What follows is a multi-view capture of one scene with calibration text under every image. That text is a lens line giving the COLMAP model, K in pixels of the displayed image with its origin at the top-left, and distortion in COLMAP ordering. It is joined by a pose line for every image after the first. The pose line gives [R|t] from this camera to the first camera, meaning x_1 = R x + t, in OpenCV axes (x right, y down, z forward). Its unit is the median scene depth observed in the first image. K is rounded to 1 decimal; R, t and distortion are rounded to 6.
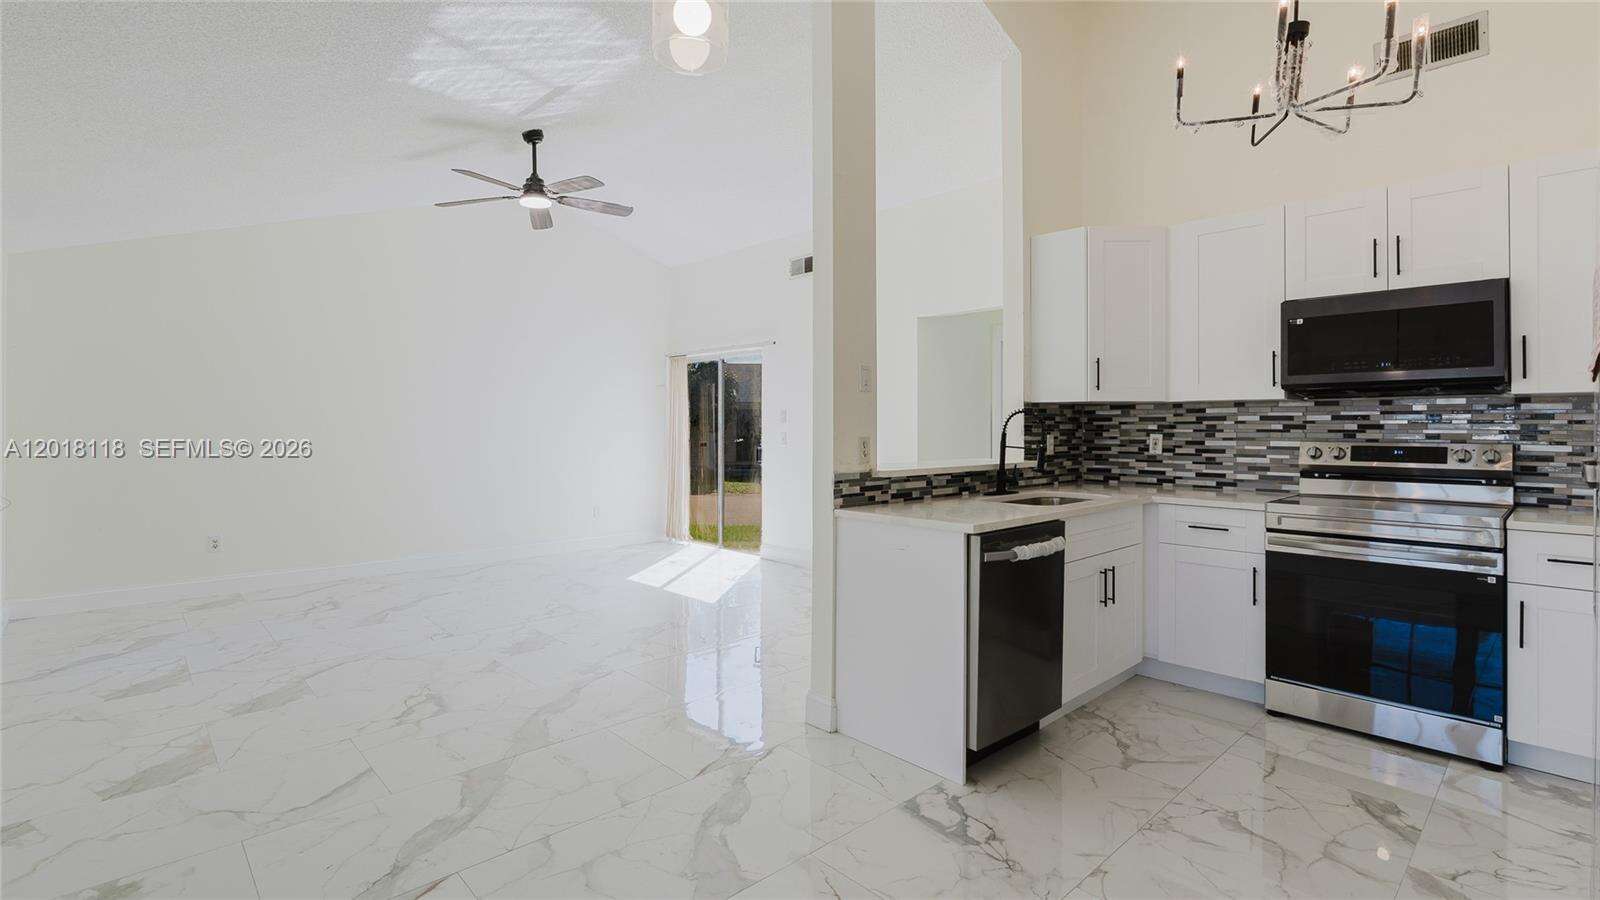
lens RADIAL K [[735.5, 0, 805.2], [0, 735.5, 423.0], [0, 0, 1]] dist [-0.005366, 0.001772]
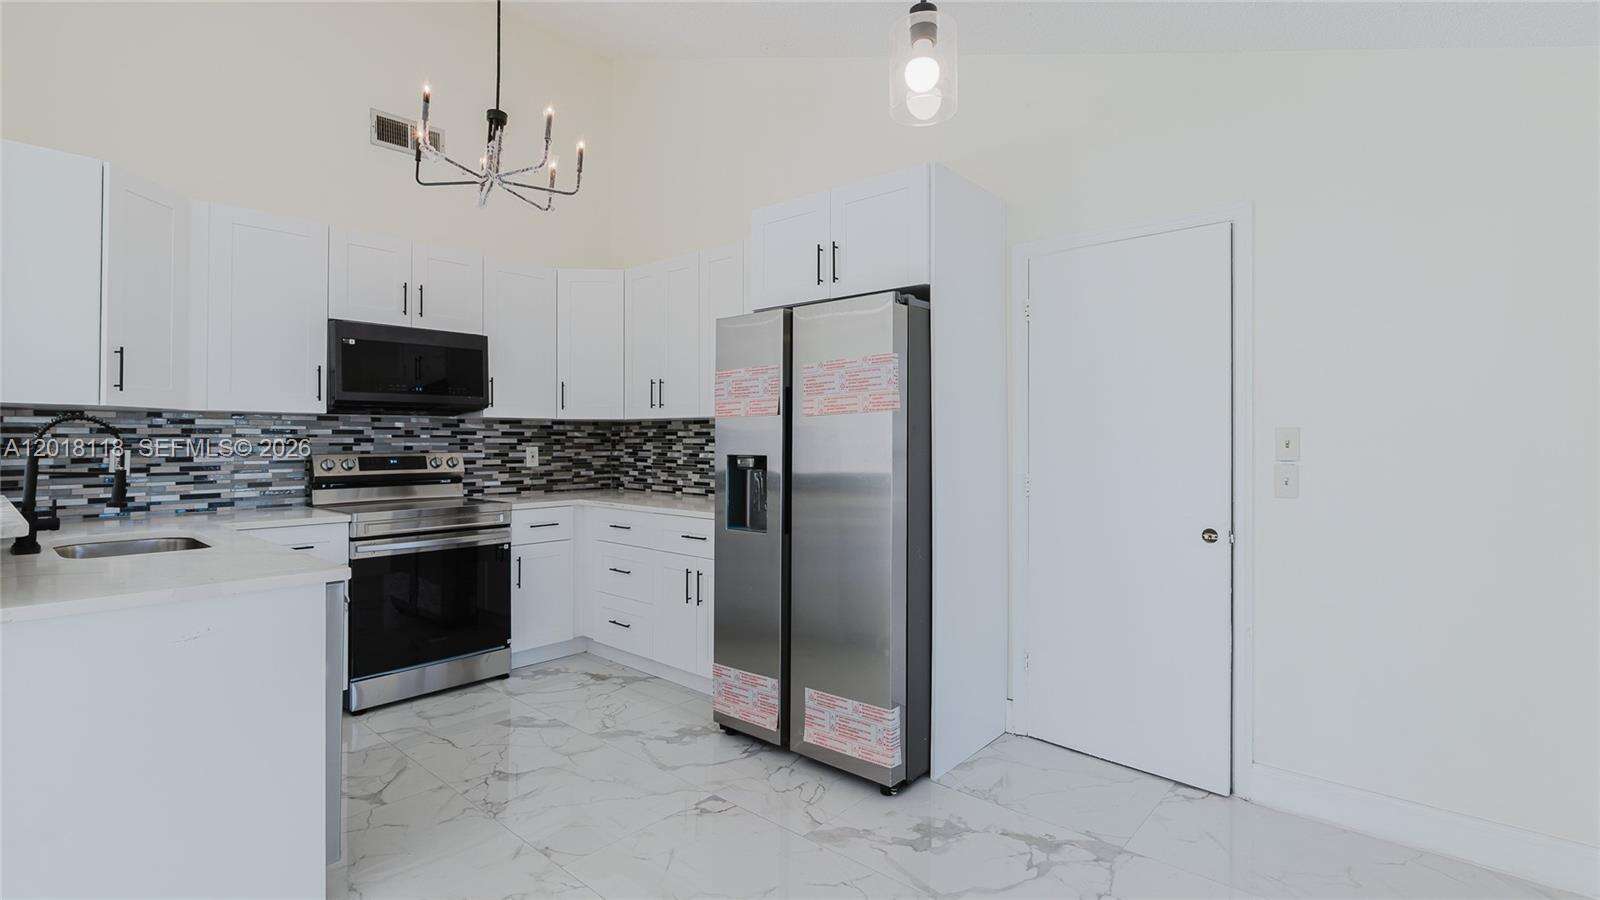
lens RADIAL K [[735.5, 0, 796.3], [0, 735.5, 427.9], [0, 0, 1]] dist [-0.005366, 0.001772]
pose [[-0.087999, 0.015006, 0.996008, -0.431984], [-0.003813, 0.999874, -0.015401, 0.001136], [-0.996113, -0.005153, -0.087931, 0.434300]]
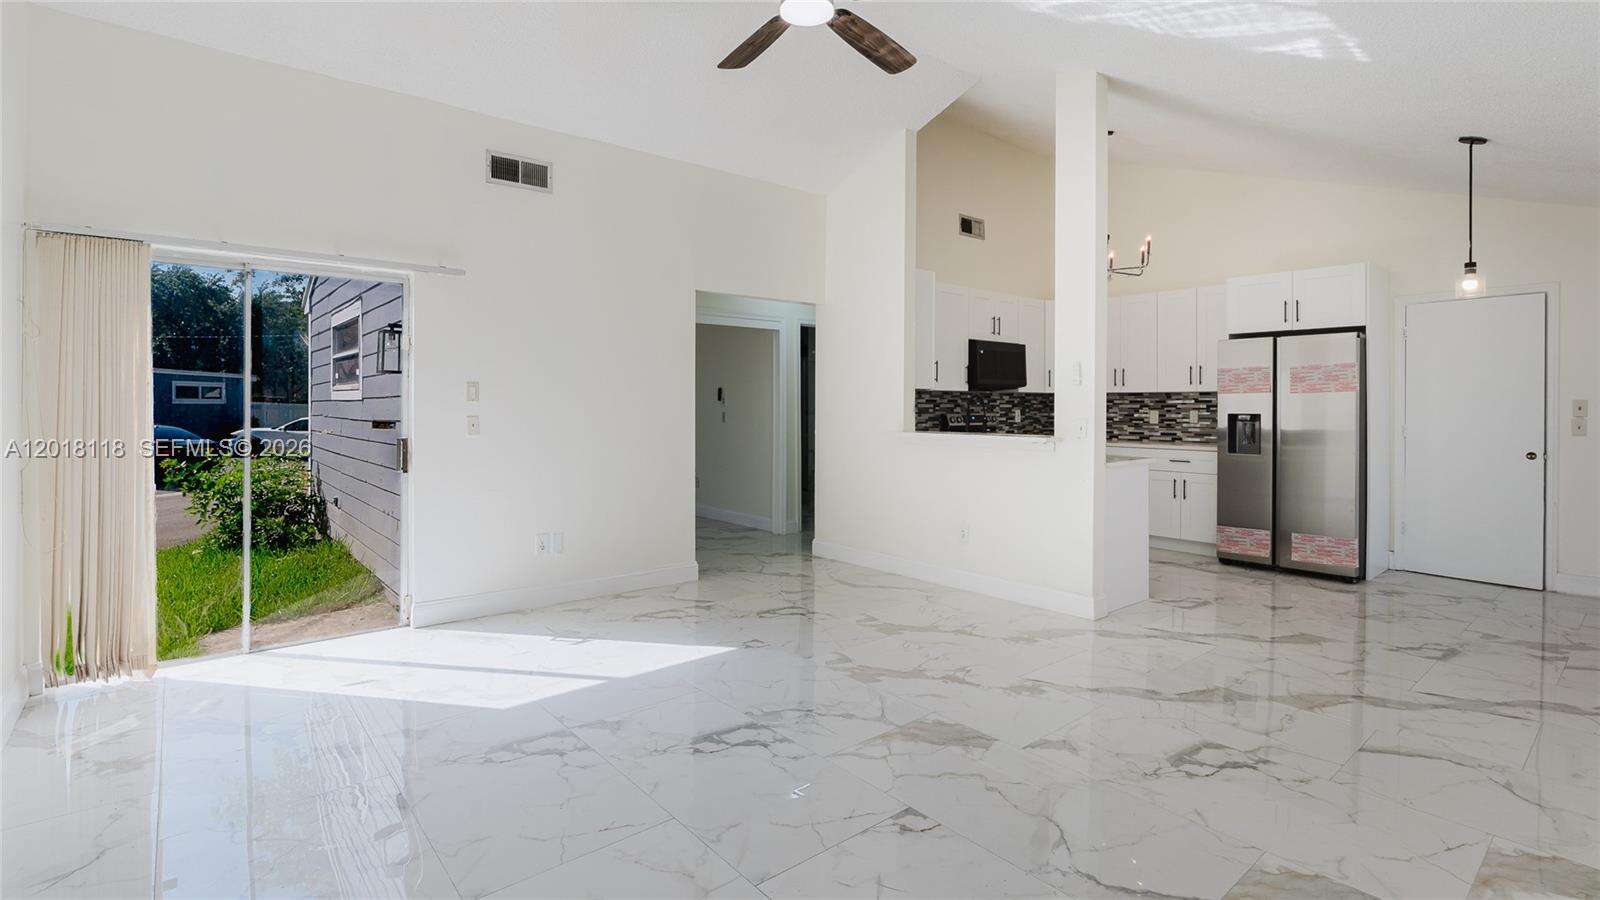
lens RADIAL K [[735.5, 0, 808.6], [0, 735.5, 402.5], [0, 0, 1]] dist [-0.005366, 0.001772]
pose [[0.055067, 0.002653, 0.998479, -1.255422], [-0.004388, 0.999987, -0.002415, 0.003143], [-0.998473, -0.004248, 0.055078, 1.305288]]
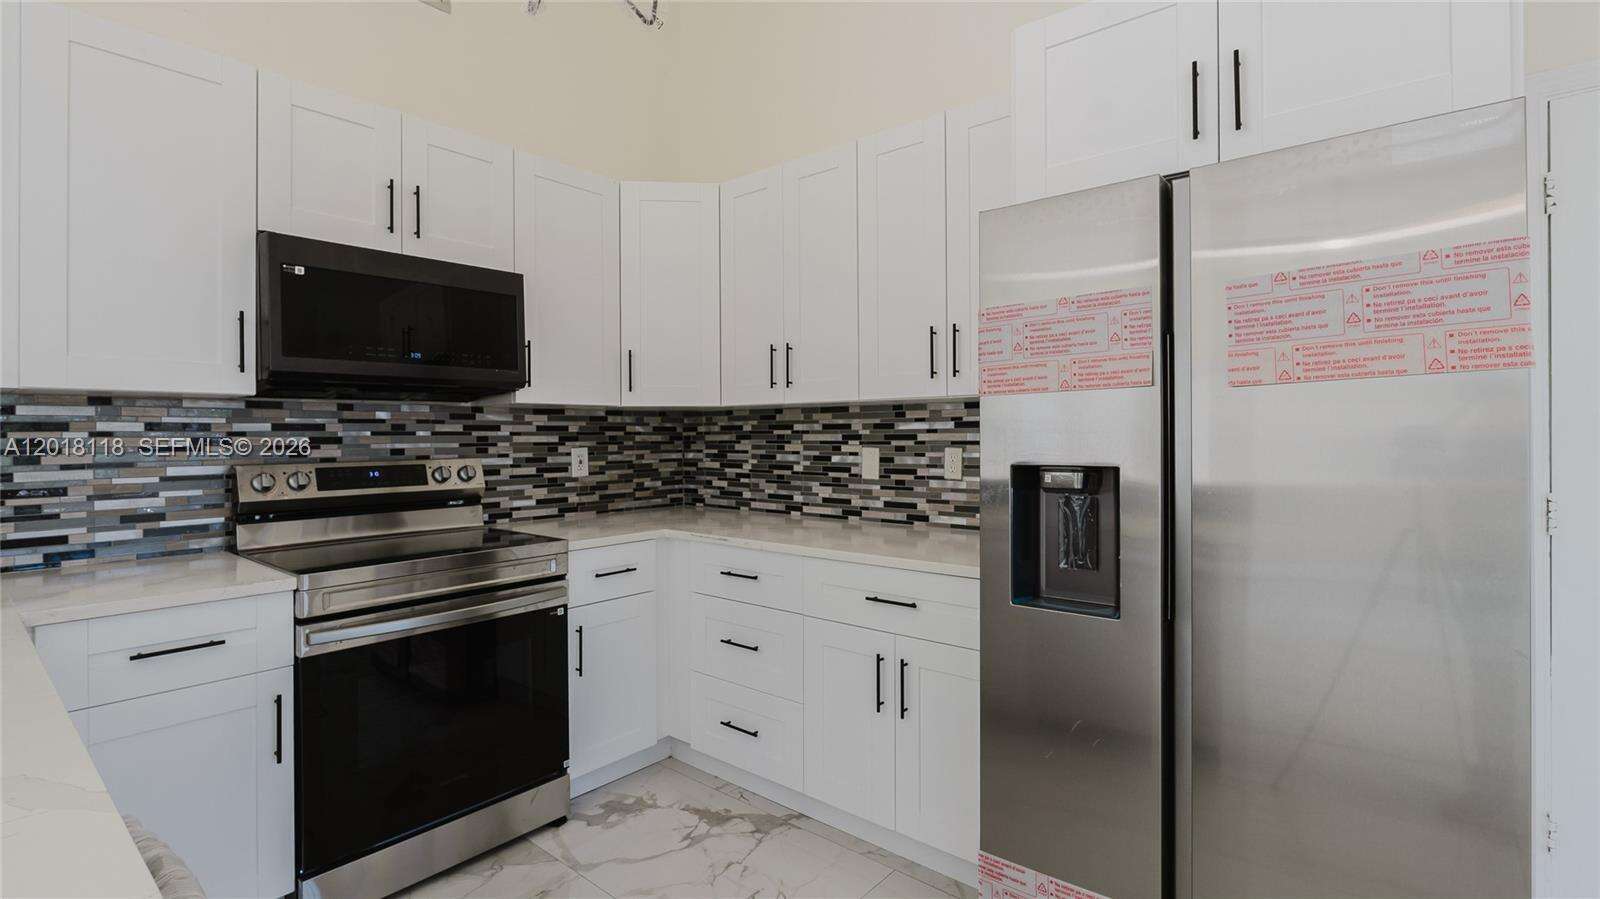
lens RADIAL K [[735.5, 0, 796.2], [0, 735.5, 429.8], [0, 0, 1]] dist [-0.005366, 0.001772]
pose [[-0.109088, 0.005831, 0.994015, 0.014106], [0.002868, 0.999980, -0.005551, 0.000303], [-0.994028, 0.002245, -0.109102, 0.630813]]
